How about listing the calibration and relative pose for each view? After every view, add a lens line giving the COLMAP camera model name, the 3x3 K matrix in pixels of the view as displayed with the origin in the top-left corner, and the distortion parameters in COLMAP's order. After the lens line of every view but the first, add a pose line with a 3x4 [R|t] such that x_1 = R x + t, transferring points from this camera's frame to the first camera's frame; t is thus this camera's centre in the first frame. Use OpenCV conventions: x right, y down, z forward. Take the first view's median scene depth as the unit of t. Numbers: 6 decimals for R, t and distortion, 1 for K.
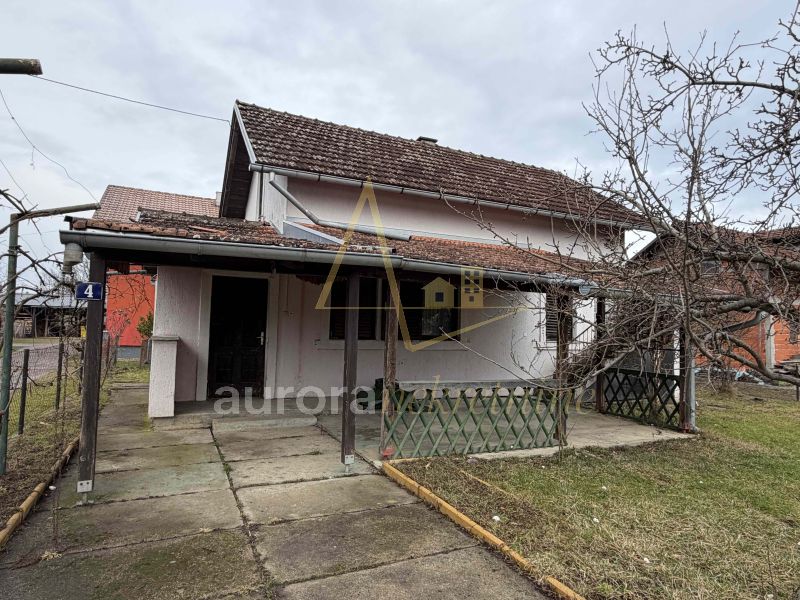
lens RADIAL K [[472.8, 0, 402.5], [0, 472.8, 298.7], [0, 0, 1]] dist [0.003325, 0.000561]
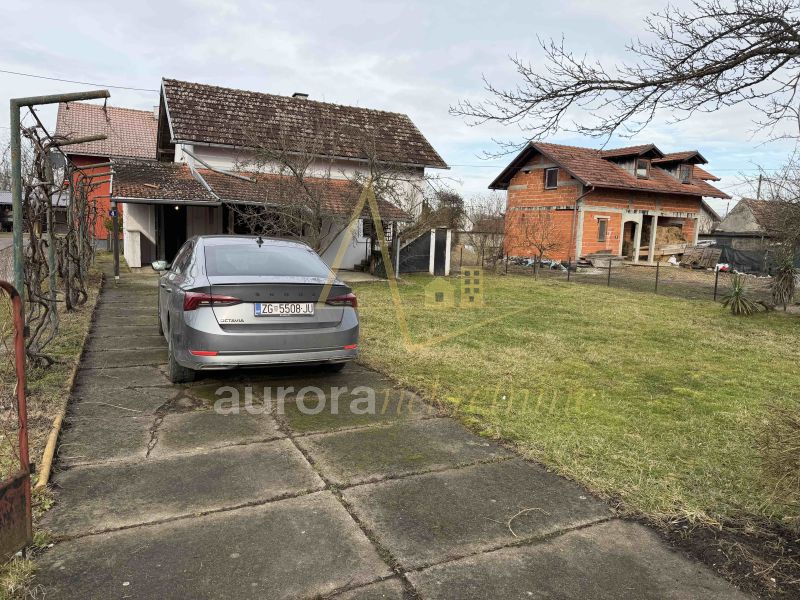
lens RADIAL K [[560.0, 0, 397.5], [0, 560.0, 303.5], [0, 0, 1]] dist [0.008862, -0.001150]
pose [[0.999804, 0.012953, 0.014989, 0.403429], [-0.015608, 0.981009, 0.193332, -0.062540], [-0.012200, -0.193528, 0.981019, -0.966399]]
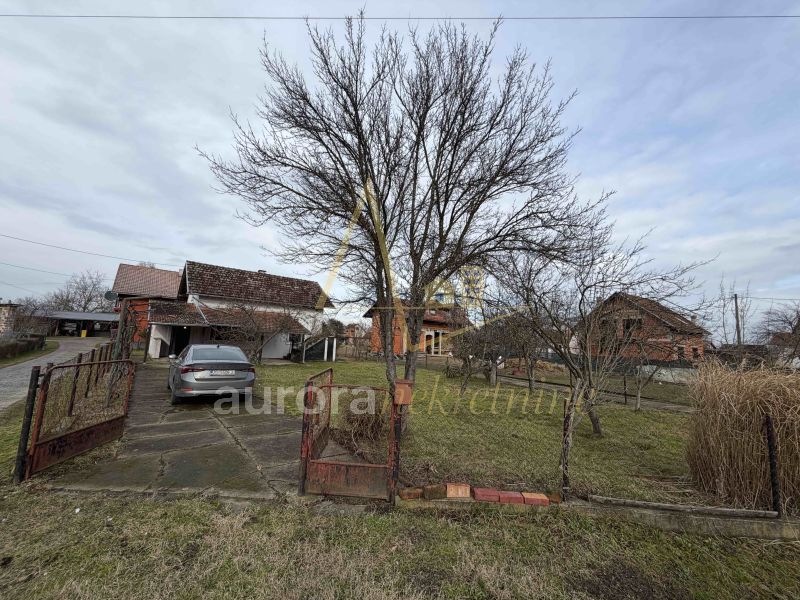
lens RADIAL K [[317.8, 0, 398.3], [0, 317.8, 300.1], [0, 0, 1]] dist [0.000006, -0.000119]
pose [[0.972949, 0.050517, 0.225428, 0.530698], [-0.038878, 0.997686, -0.055775, -0.104823], [-0.227724, 0.045502, 0.972662, -1.301827]]
